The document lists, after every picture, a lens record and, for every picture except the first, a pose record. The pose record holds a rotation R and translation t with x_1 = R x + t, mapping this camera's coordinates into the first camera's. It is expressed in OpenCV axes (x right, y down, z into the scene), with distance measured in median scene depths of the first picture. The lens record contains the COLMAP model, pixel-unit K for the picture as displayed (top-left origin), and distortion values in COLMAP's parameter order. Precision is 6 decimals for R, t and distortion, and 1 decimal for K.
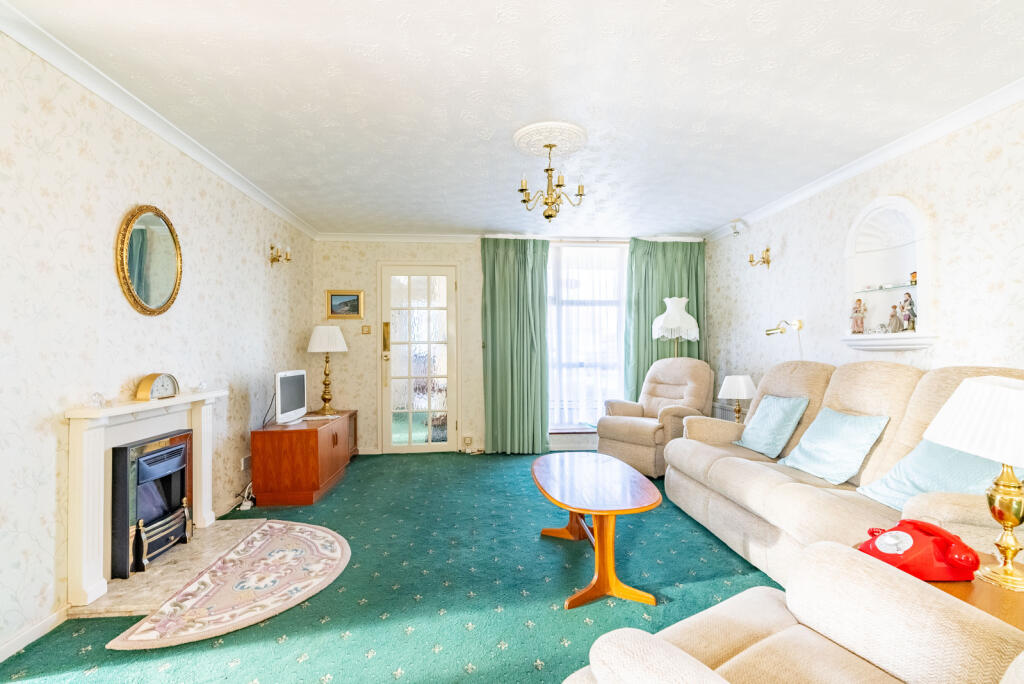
lens RADIAL K [[482.2, 0, 512.8], [0, 482.2, 341.4], [0, 0, 1]] dist [-0.012678, 0.002362]
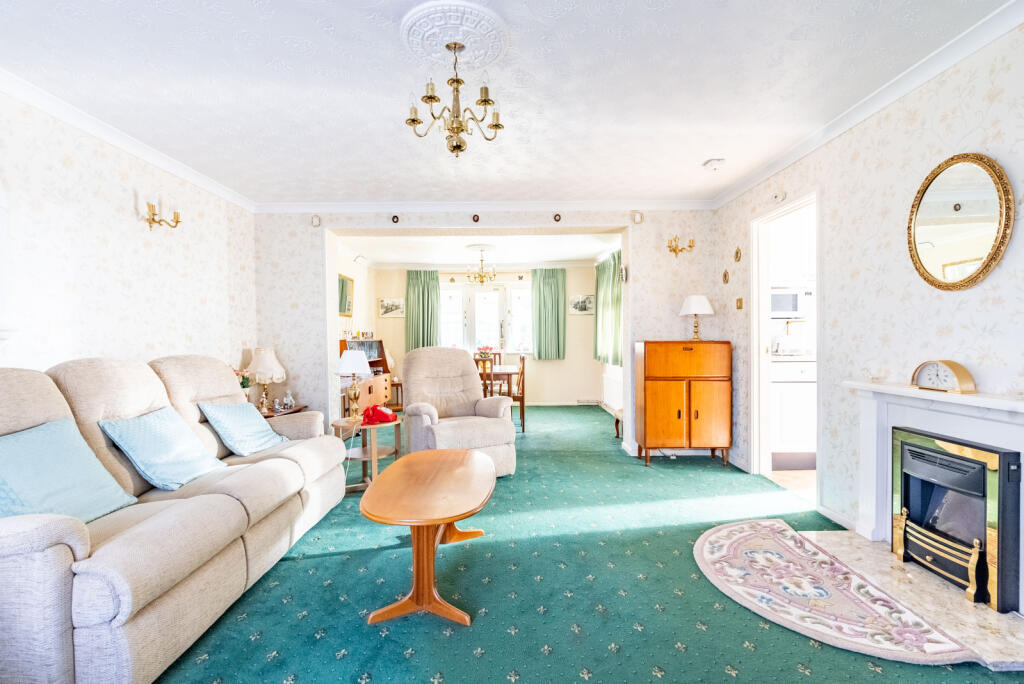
lens RADIAL K [[482.2, 0, 514.7], [0, 482.2, 341.6], [0, 0, 1]] dist [-0.012678, 0.002362]
pose [[-0.998254, 0.013680, 0.057468, -0.048733], [0.013373, 0.999894, -0.005722, 0.030400], [-0.057540, -0.004944, -0.998331, 1.970285]]
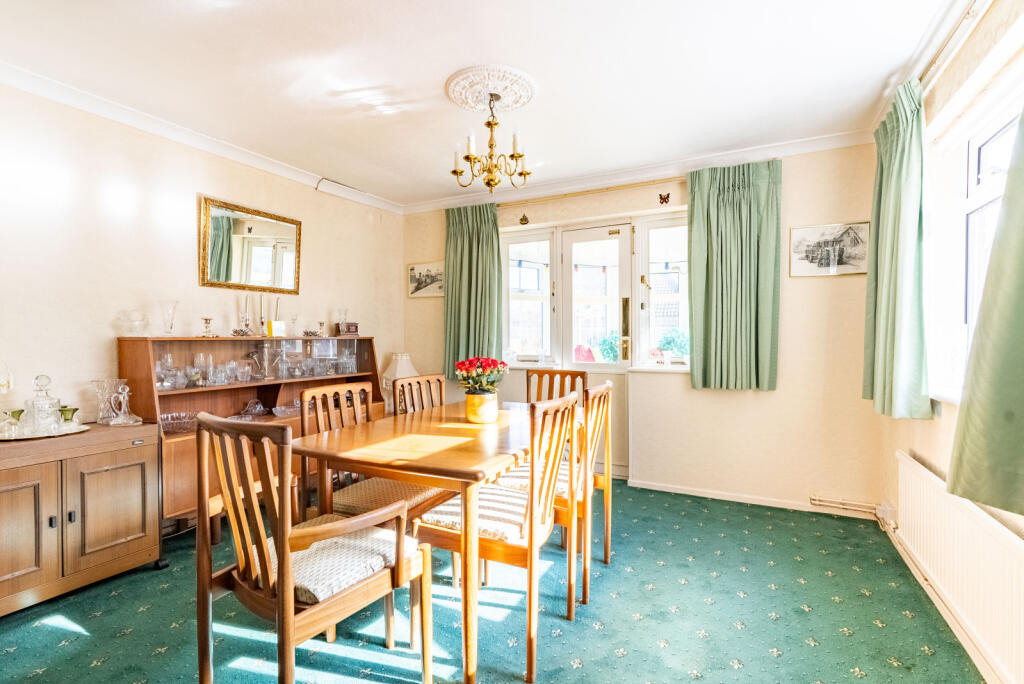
lens RADIAL K [[482.2, 0, 502.3], [0, 482.2, 339.6], [0, 0, 1]] dist [-0.012678, 0.002362]
pose [[-0.851174, 0.001032, 0.524882, -0.113783], [0.001937, 0.999997, 0.001175, 0.019803], [-0.524880, 0.002017, -0.851174, 1.392924]]
